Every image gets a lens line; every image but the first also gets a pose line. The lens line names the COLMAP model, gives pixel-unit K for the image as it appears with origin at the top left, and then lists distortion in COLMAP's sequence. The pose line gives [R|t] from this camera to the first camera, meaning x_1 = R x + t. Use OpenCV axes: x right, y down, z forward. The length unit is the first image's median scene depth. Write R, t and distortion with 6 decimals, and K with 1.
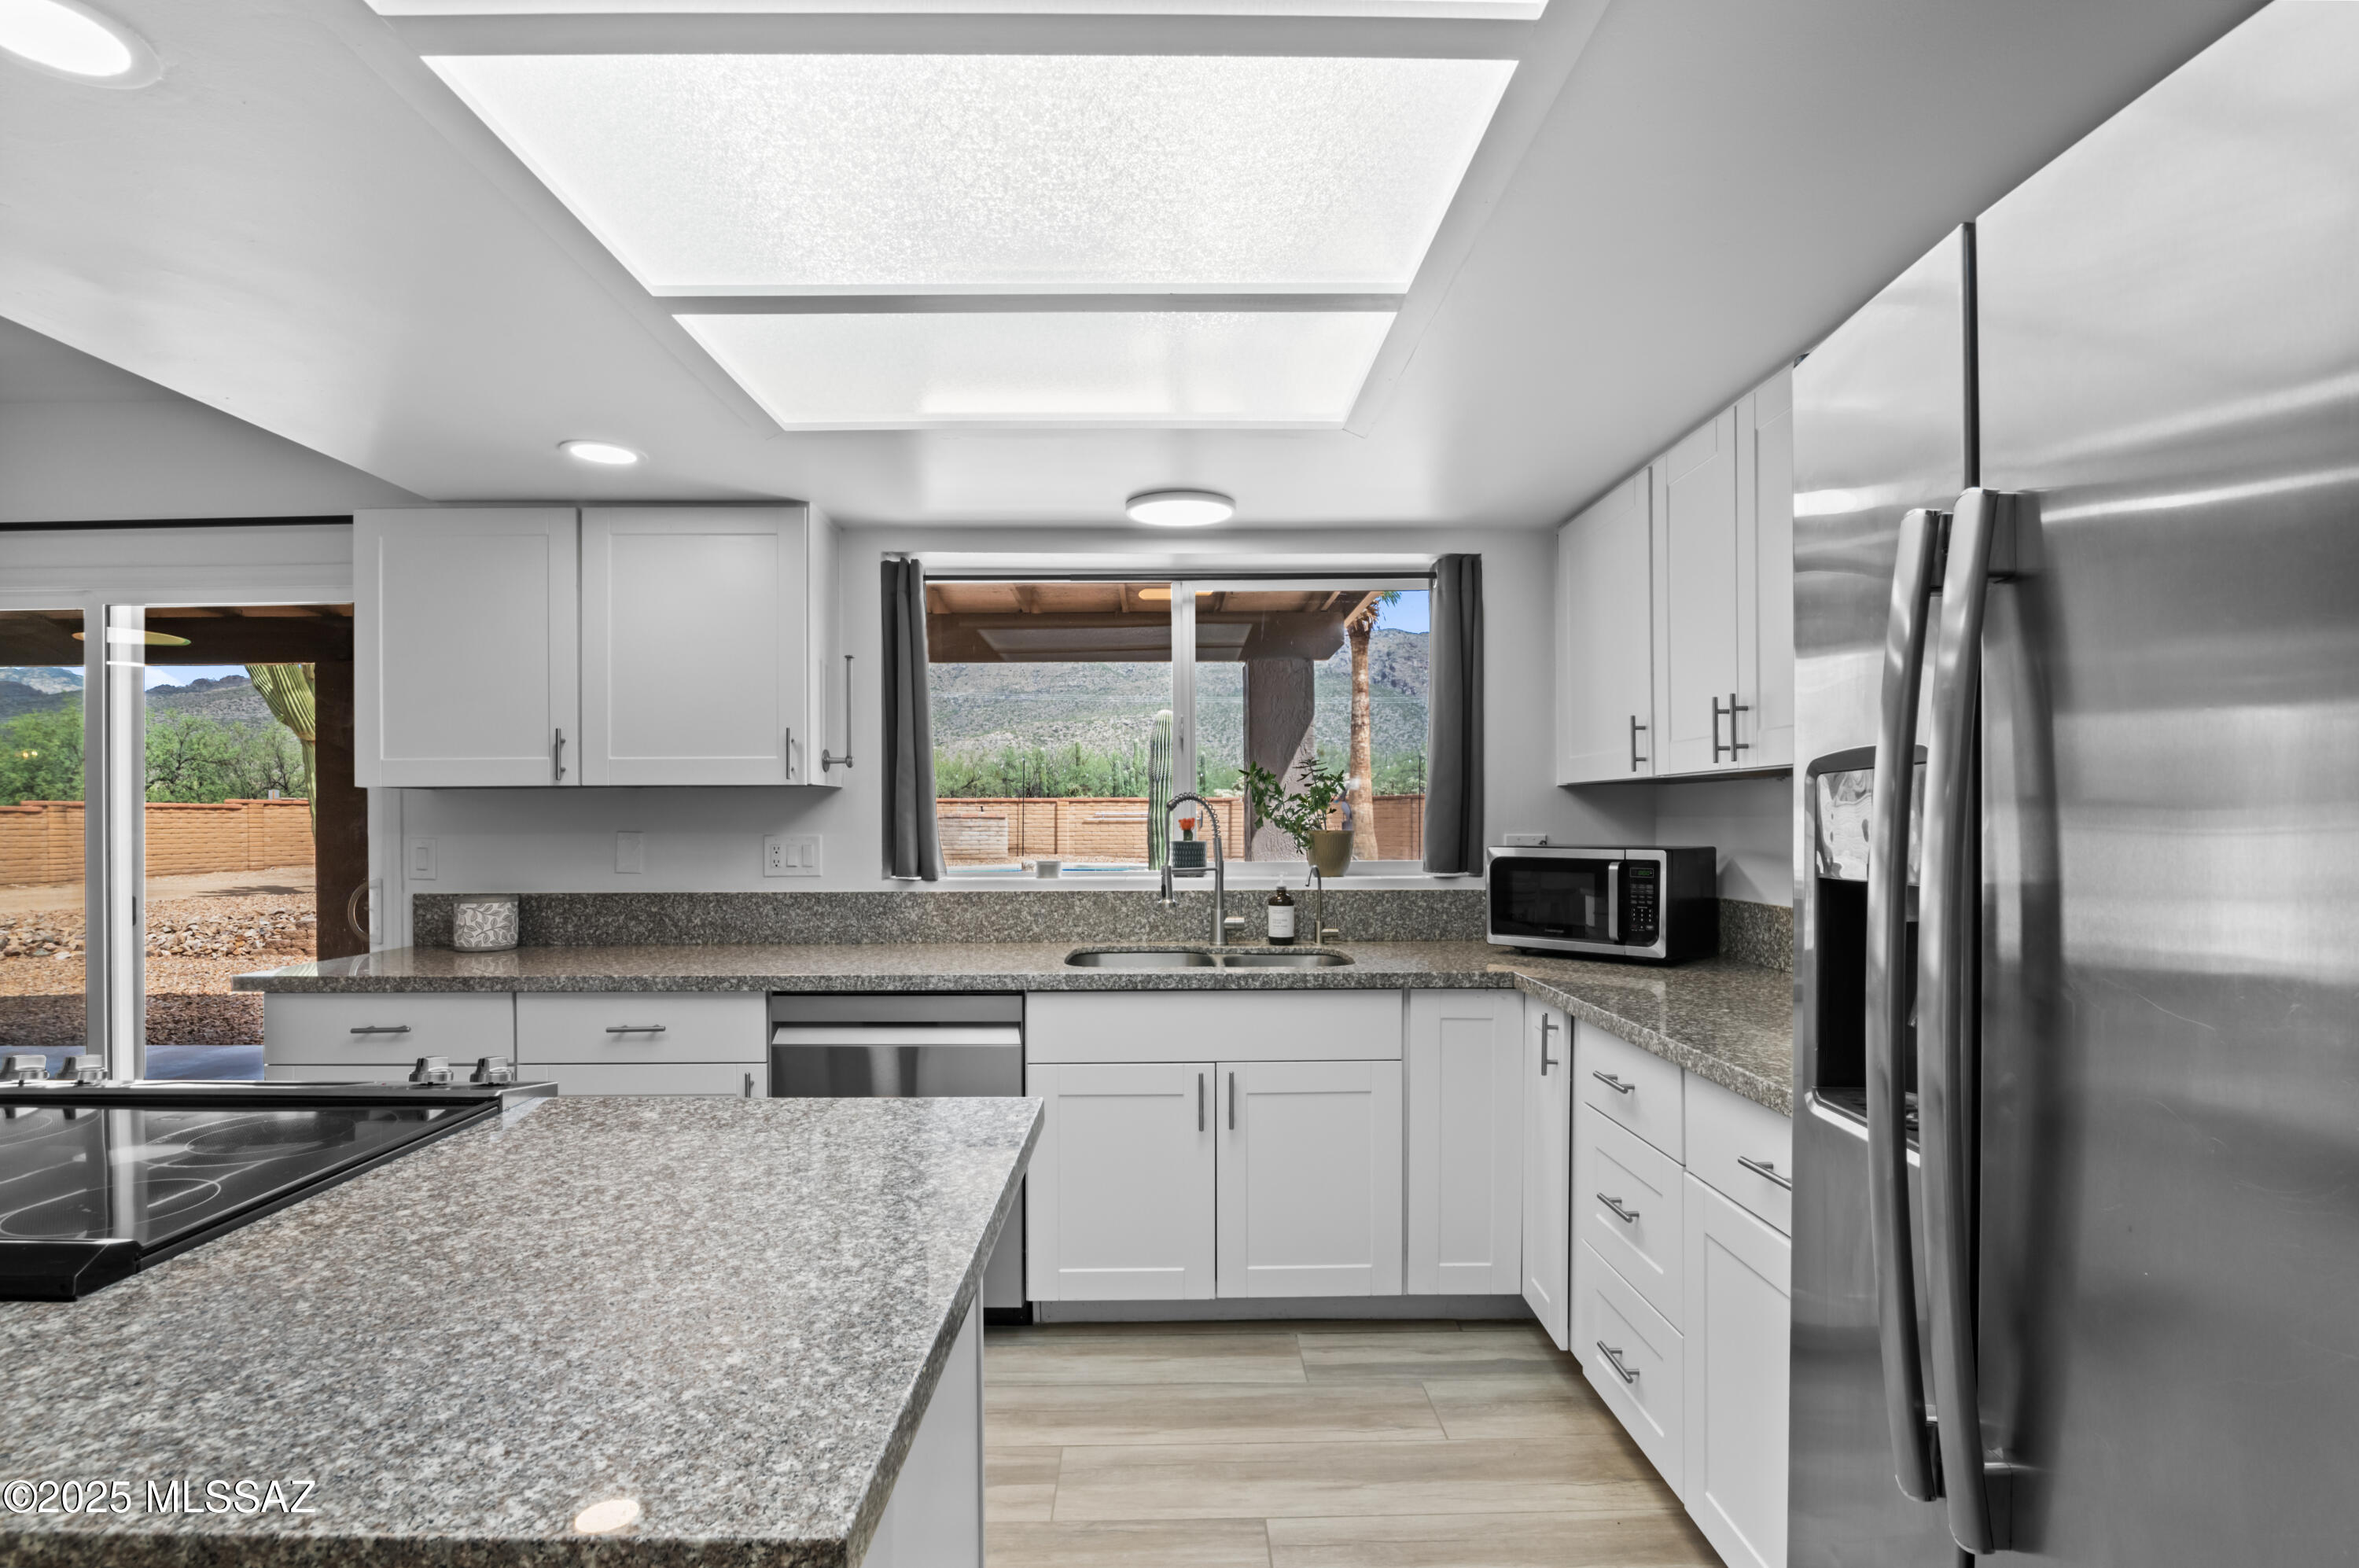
lens RADIAL K [[1096.6, 0, 1186.7], [0, 1096.6, 798.0], [0, 0, 1]] dist [-0.019719, 0.000263]
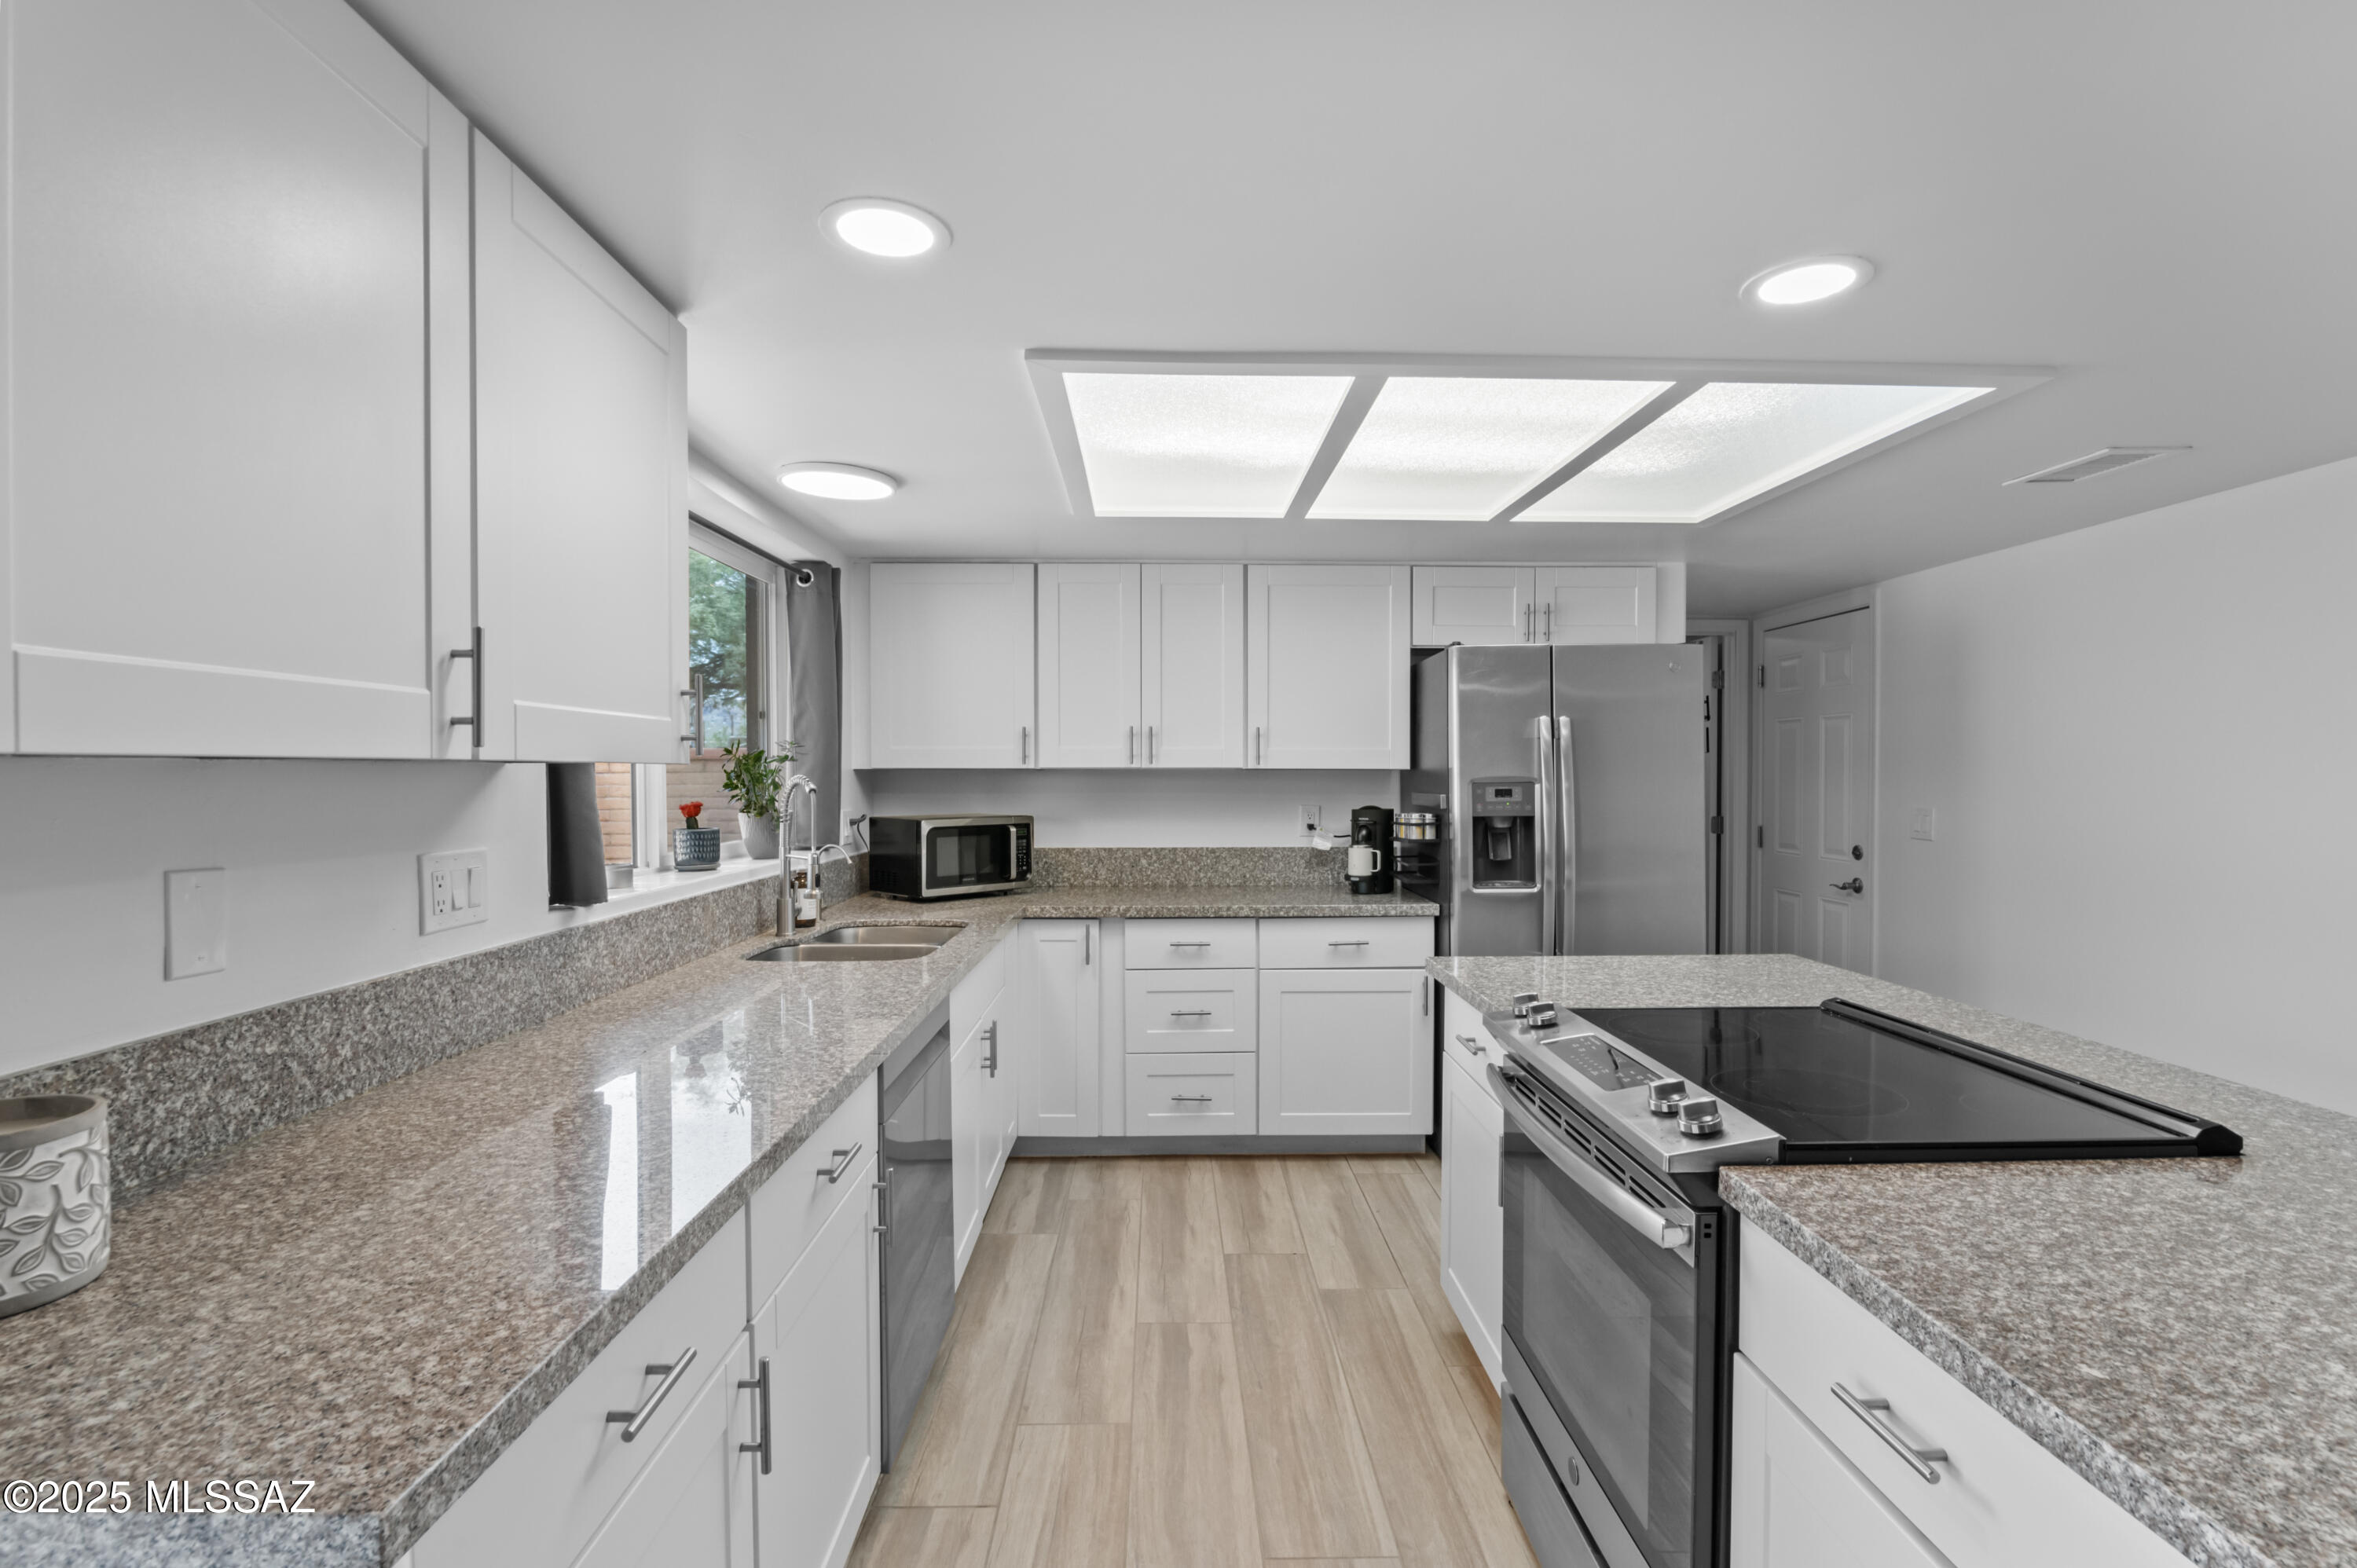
lens RADIAL K [[1095.6, 0, 1183.1], [0, 1095.6, 786.4], [0, 0, 1]] dist [-0.019719, 0.000263]
pose [[0.001431, -0.005711, 0.999983, -0.899004], [-0.011708, 0.999915, 0.005727, -0.004413], [-0.999930, -0.011716, 0.001364, 0.650013]]
